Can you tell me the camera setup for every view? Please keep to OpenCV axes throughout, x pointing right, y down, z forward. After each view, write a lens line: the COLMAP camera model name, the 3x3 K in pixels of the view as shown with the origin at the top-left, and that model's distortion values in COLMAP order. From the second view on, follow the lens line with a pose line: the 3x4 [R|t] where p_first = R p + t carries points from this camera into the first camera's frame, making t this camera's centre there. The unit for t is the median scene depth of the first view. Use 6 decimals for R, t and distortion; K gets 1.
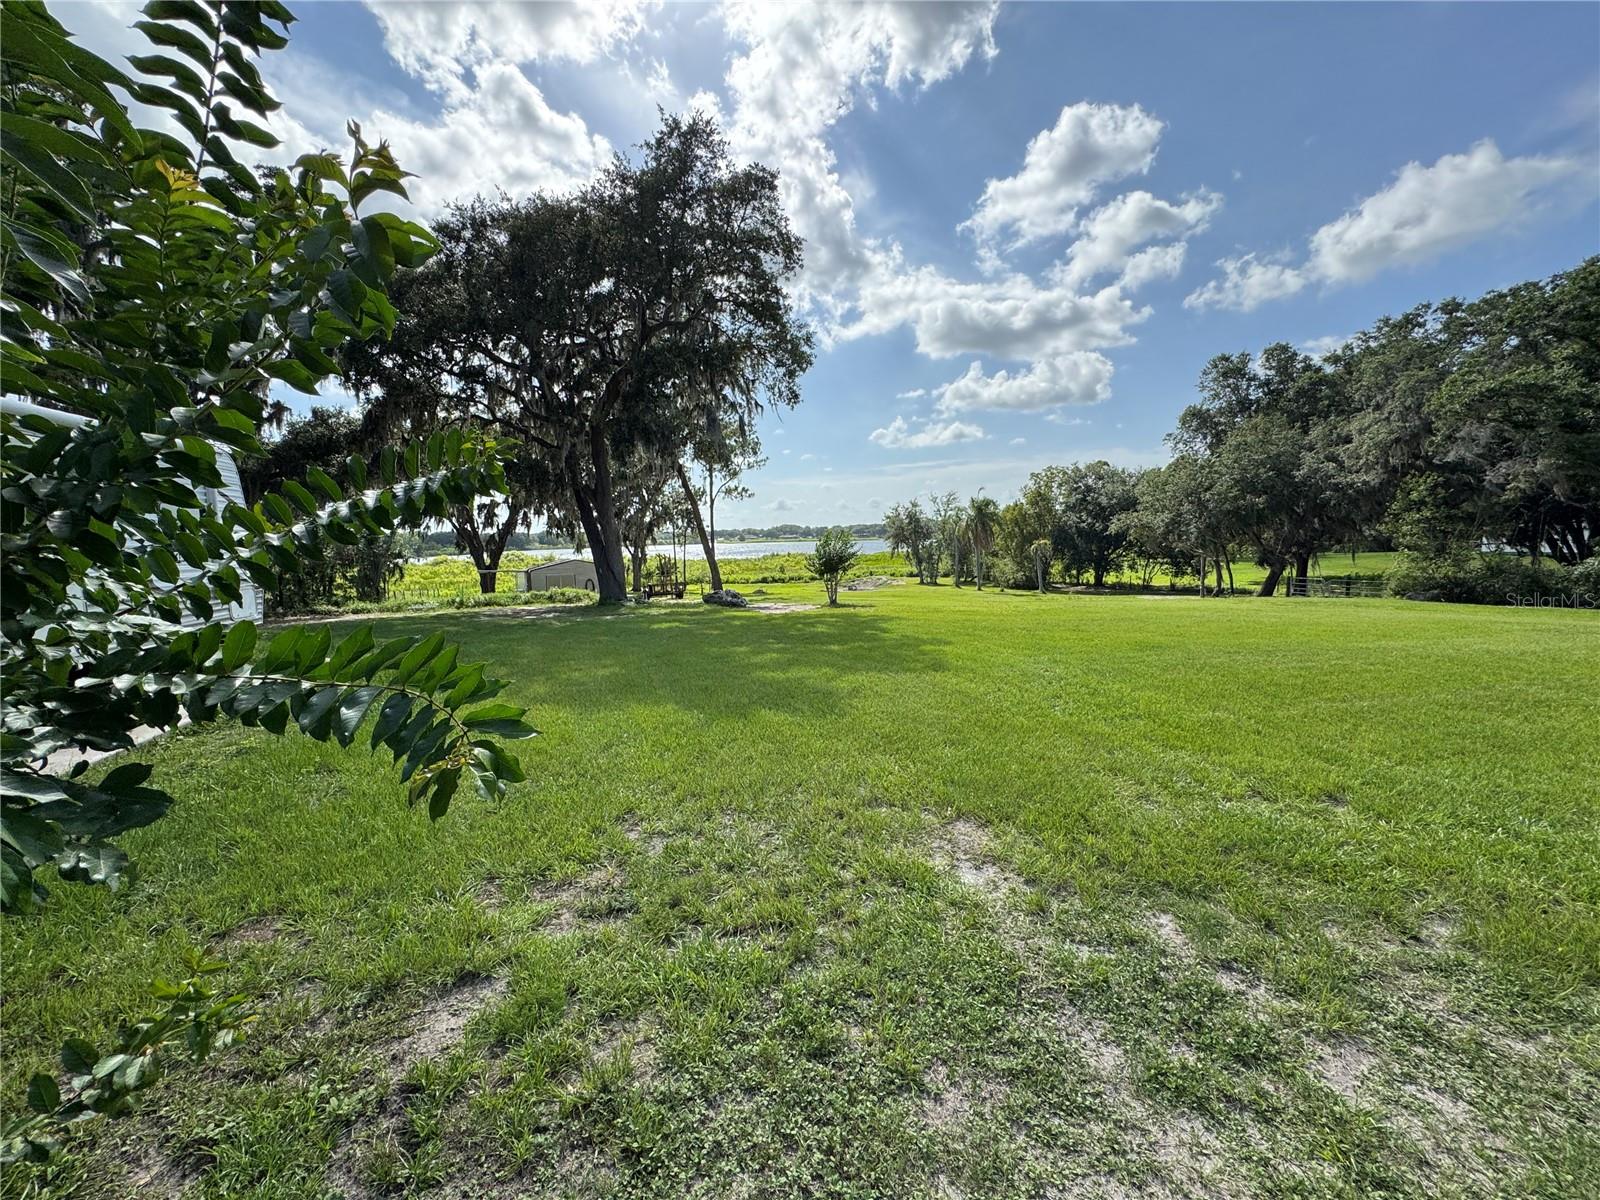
lens RADIAL K [[640.3, 0, 800.7], [0, 640.3, 614.0], [0, 0, 1]] dist [0.004048, -0.001319]
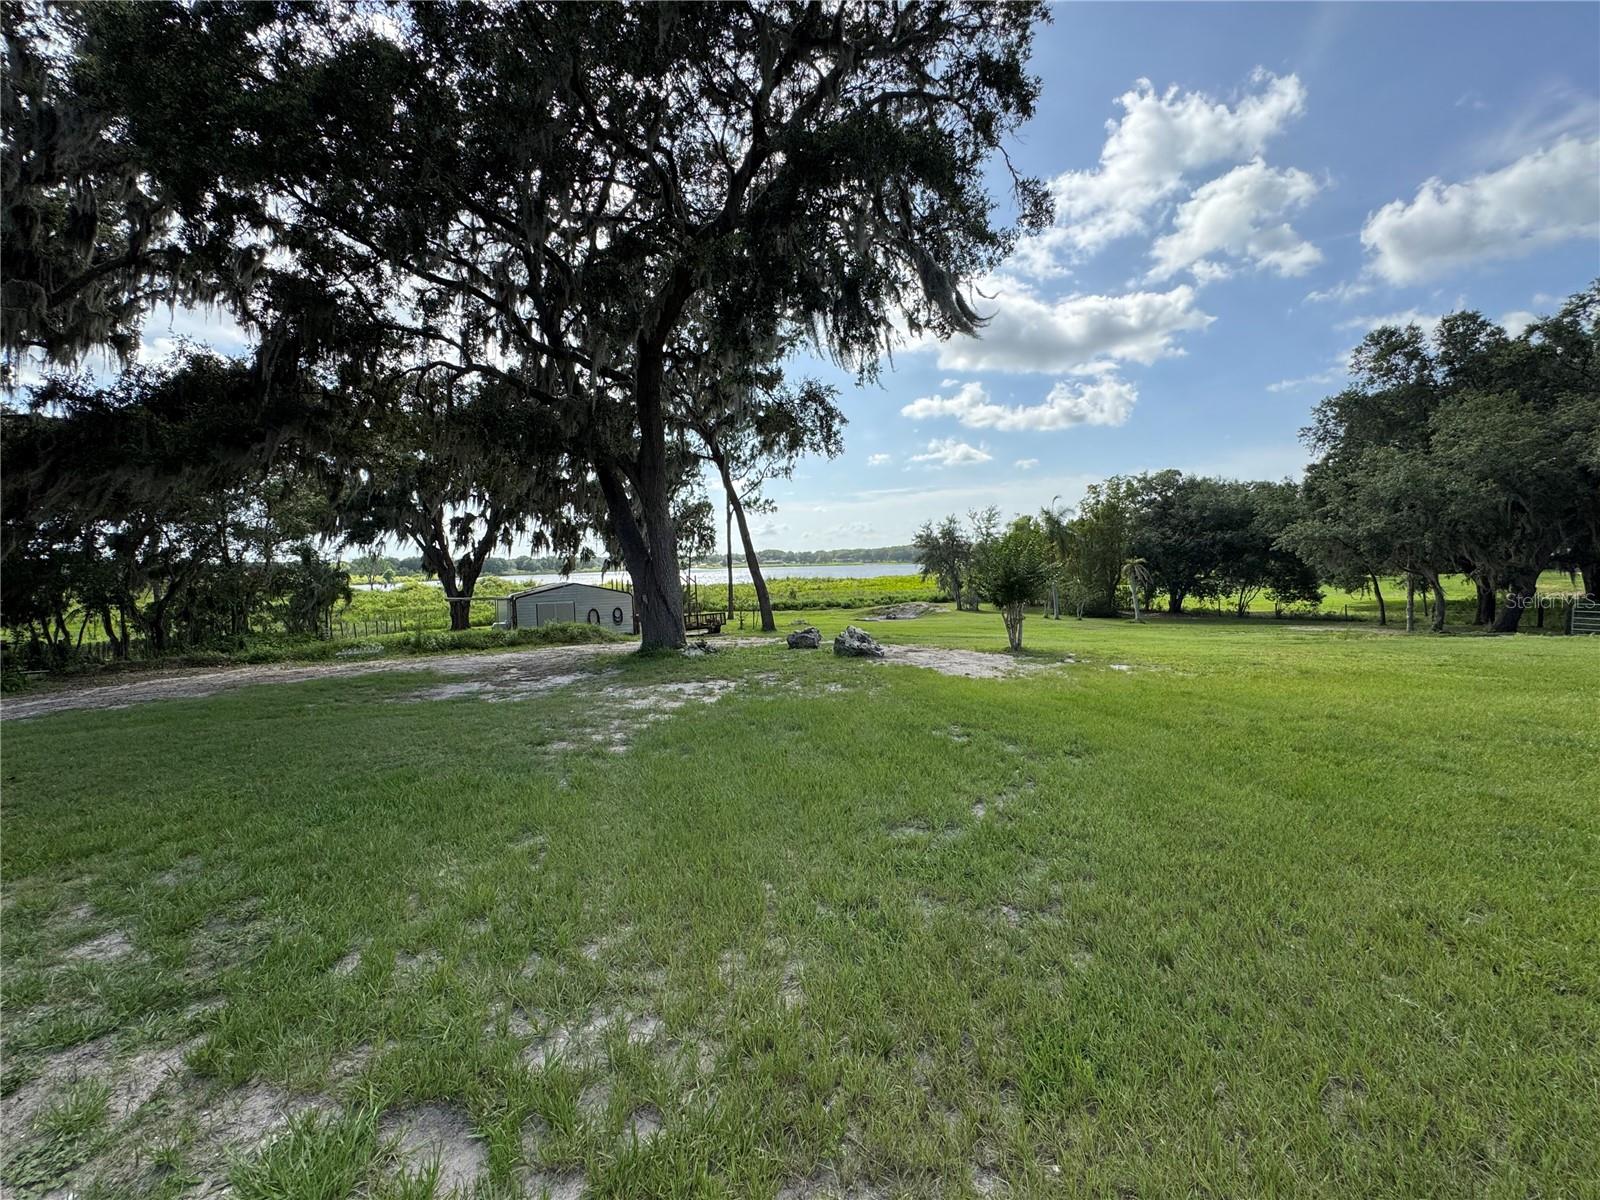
lens RADIAL K [[640.3, 0, 796.4], [0, 640.3, 606.5], [0, 0, 1]] dist [0.004048, -0.001319]
pose [[0.999609, -0.004735, 0.027566, -0.069648], [0.006139, 0.998675, -0.051085, -0.010541], [-0.027288, 0.051234, 0.998314, 0.147069]]
